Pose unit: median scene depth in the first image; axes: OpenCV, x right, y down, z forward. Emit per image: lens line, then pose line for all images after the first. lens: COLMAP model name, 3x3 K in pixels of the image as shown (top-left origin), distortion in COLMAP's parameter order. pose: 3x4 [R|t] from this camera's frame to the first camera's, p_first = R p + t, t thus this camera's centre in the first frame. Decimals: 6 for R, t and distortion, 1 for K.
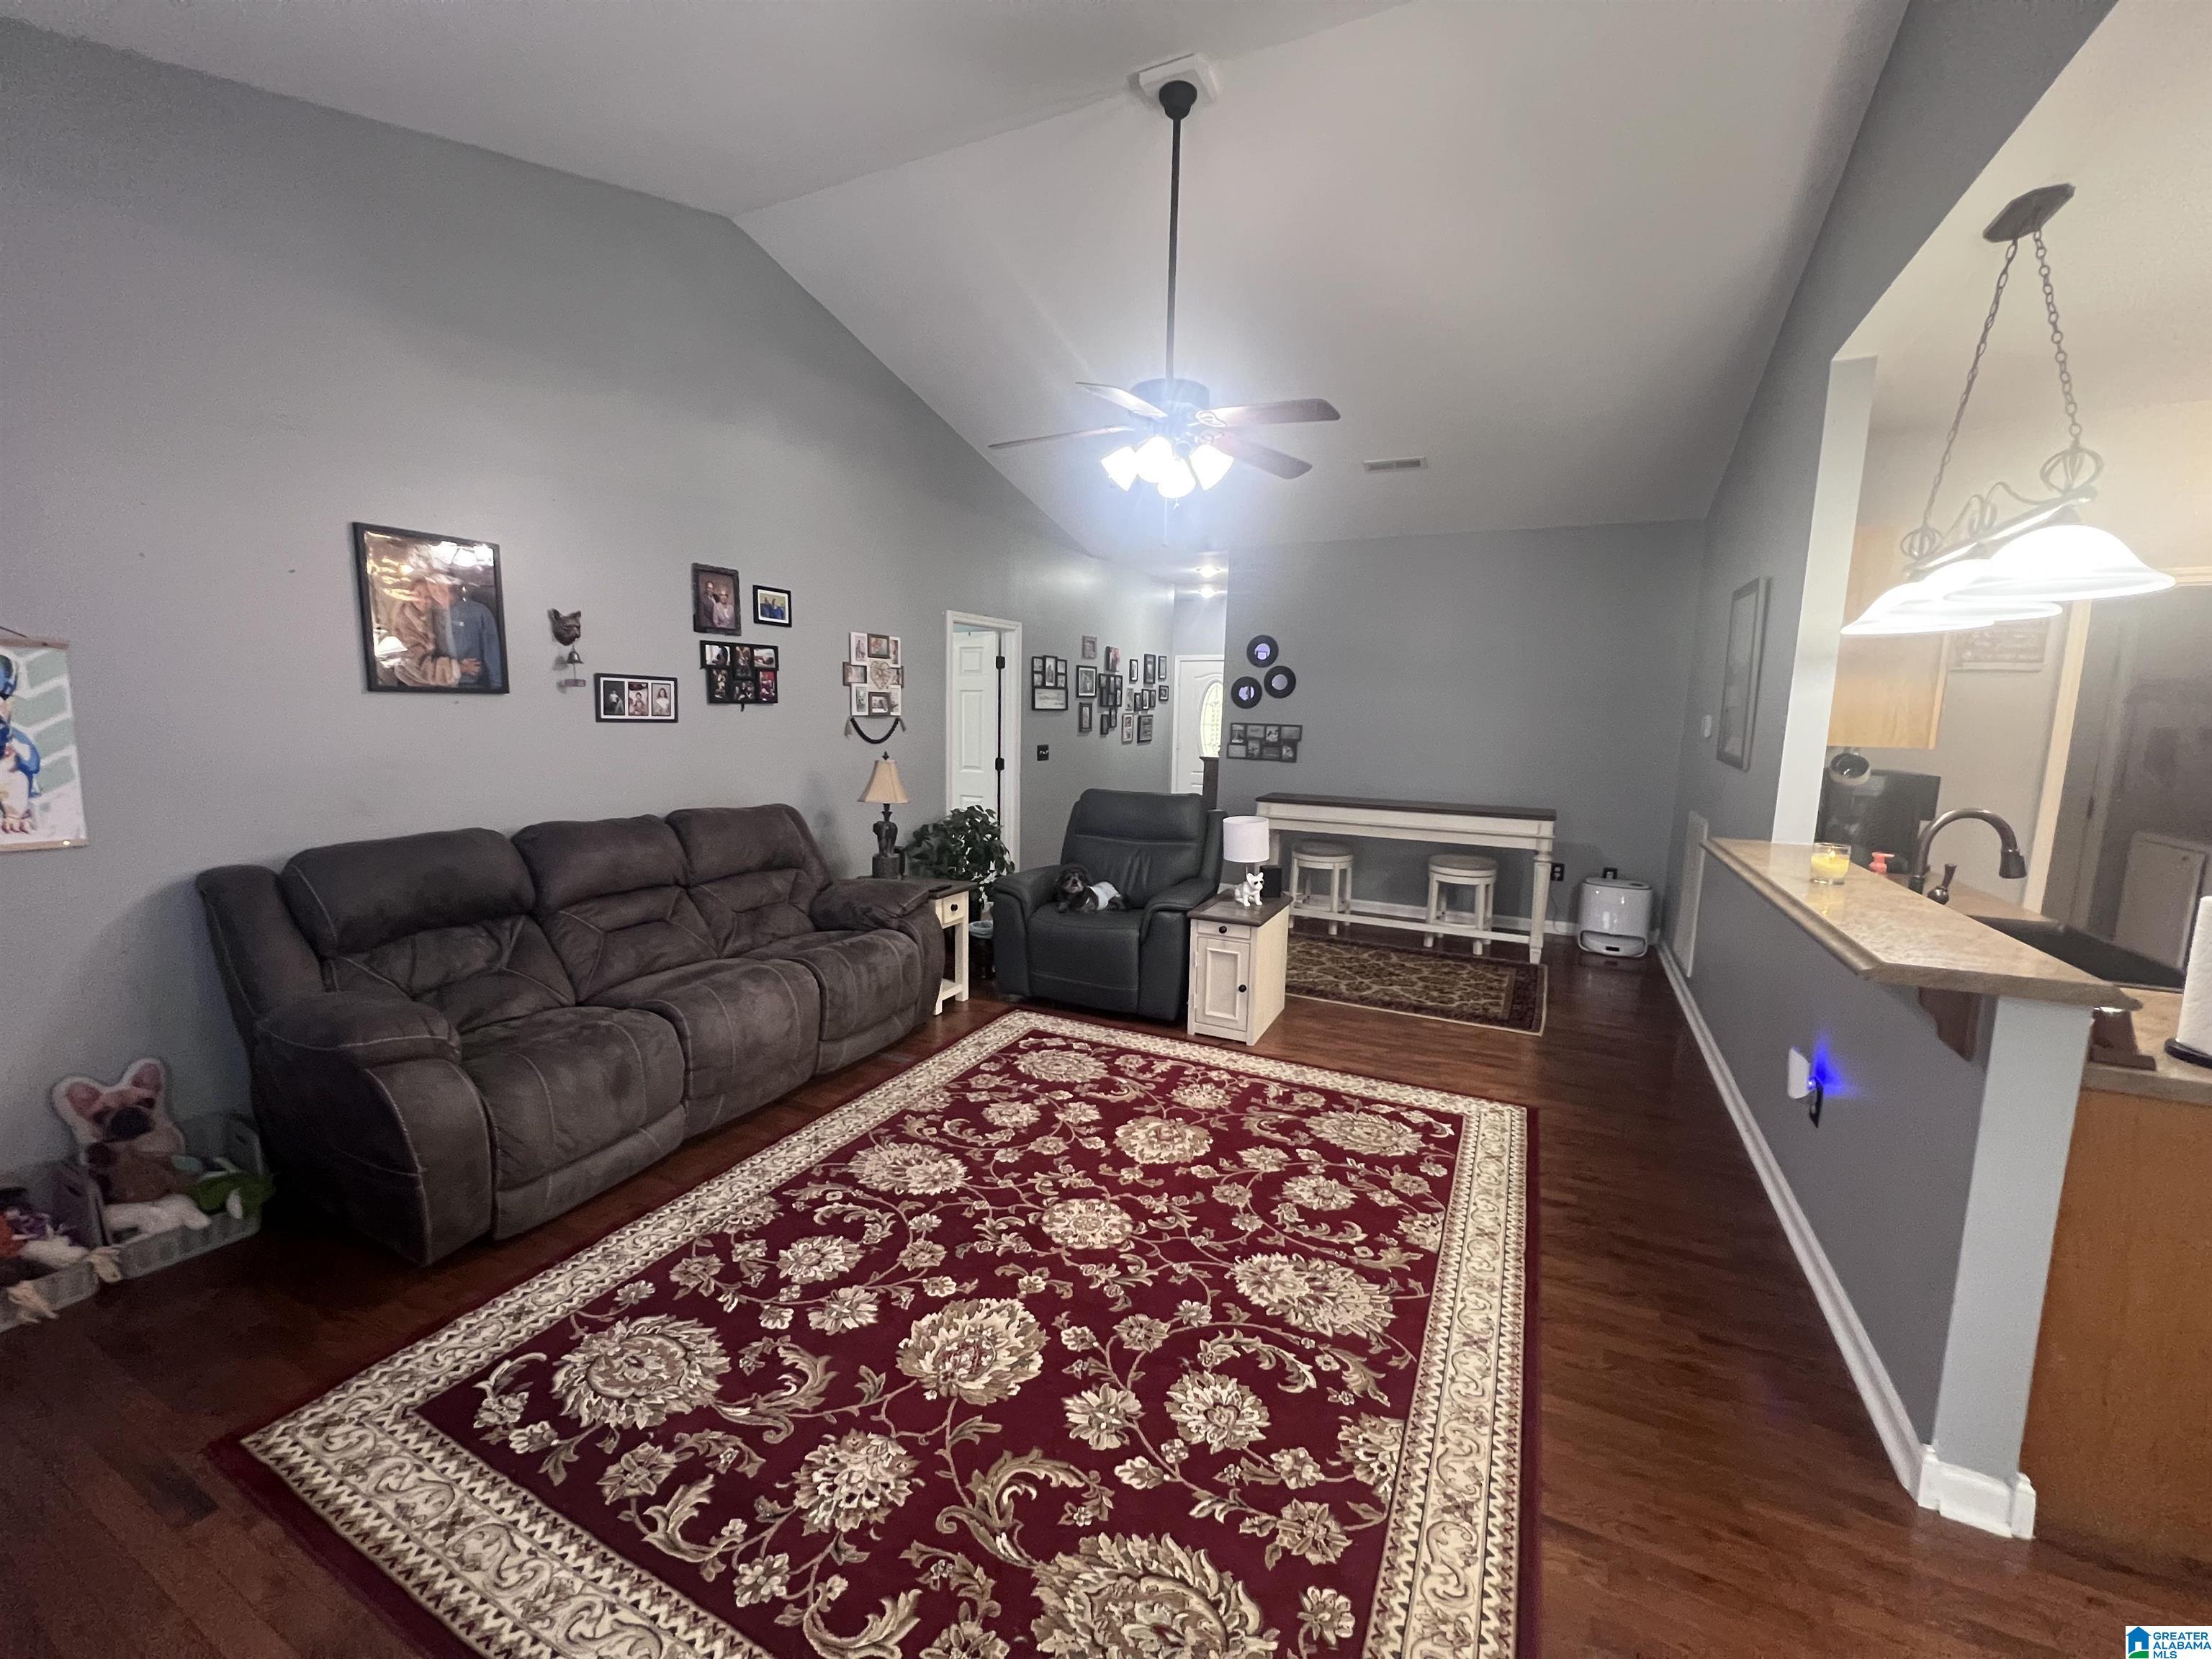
lens RADIAL K [[882.7, 0, 1104.0], [0, 882.7, 819.5], [0, 0, 1]] dist [-0.002928, 0.000154]
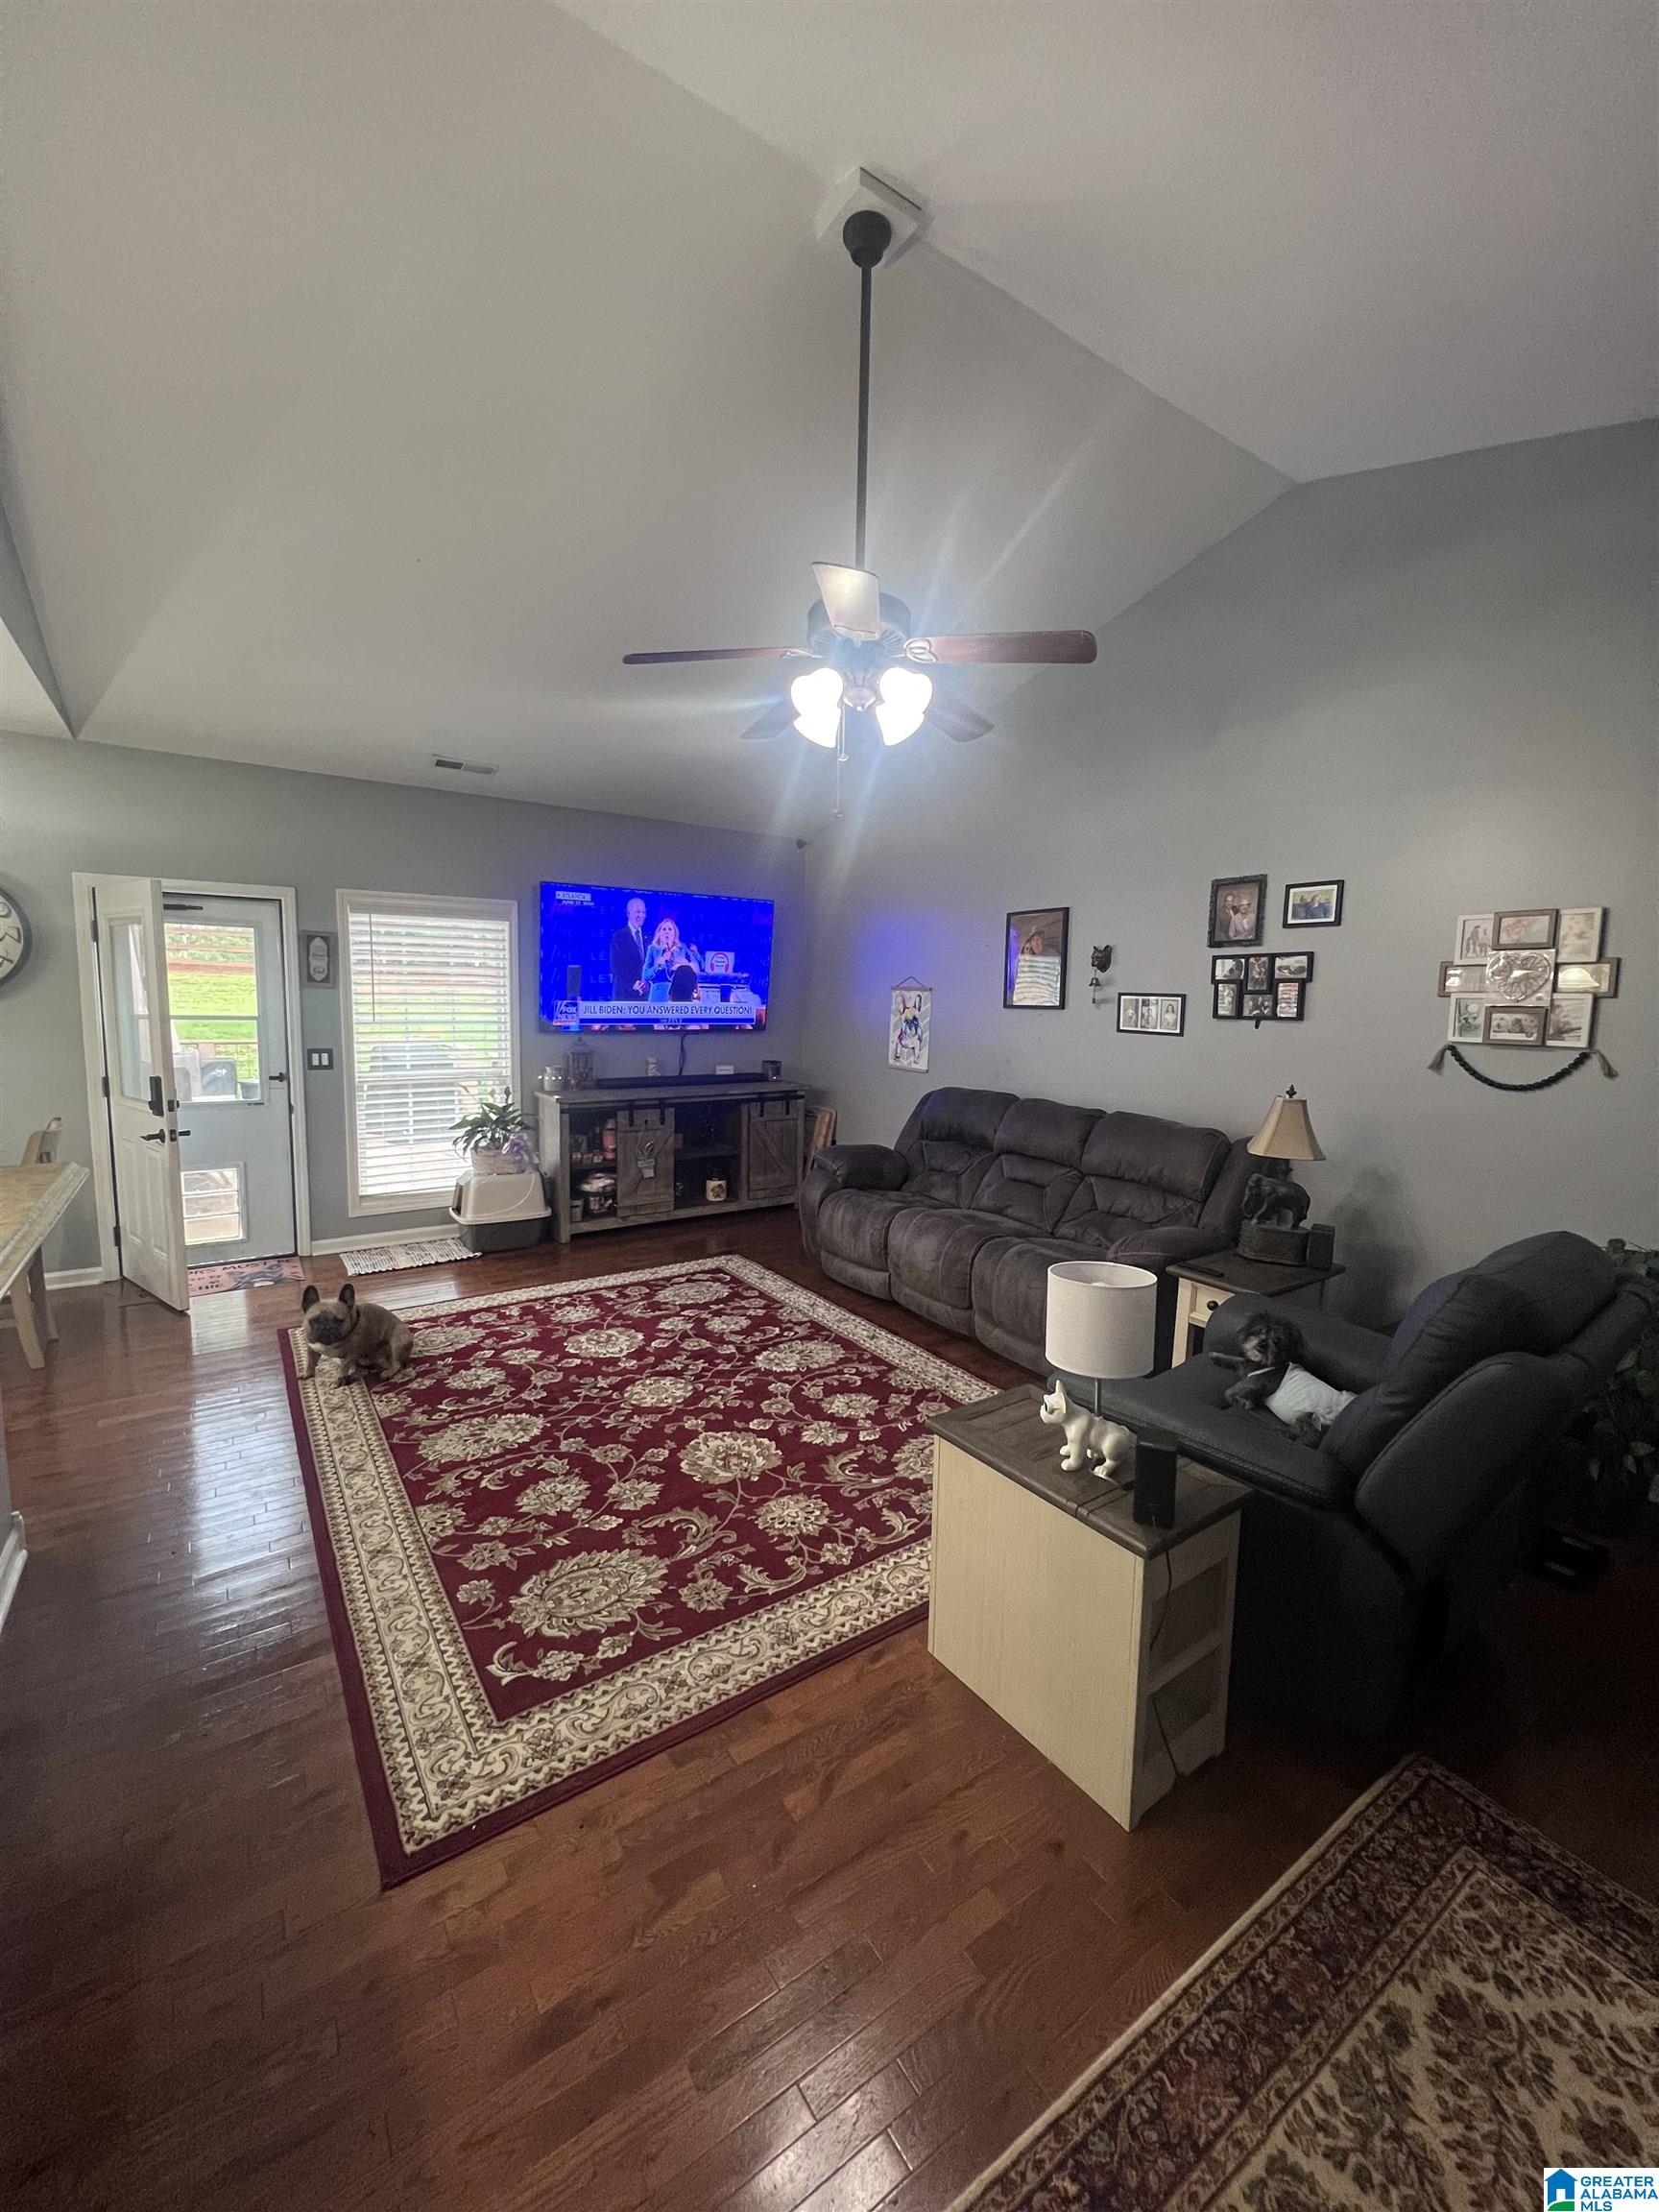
lens RADIAL K [[882.7, 0, 834.6], [0, 882.7, 1103.1], [0, 0, 1]] dist [-0.002928, 0.000154]
pose [[-0.482239, 0.074440, -0.872871, 0.856773], [-0.138872, 0.977288, 0.160068, -0.191604], [0.864963, 0.198409, -0.460949, 1.528487]]
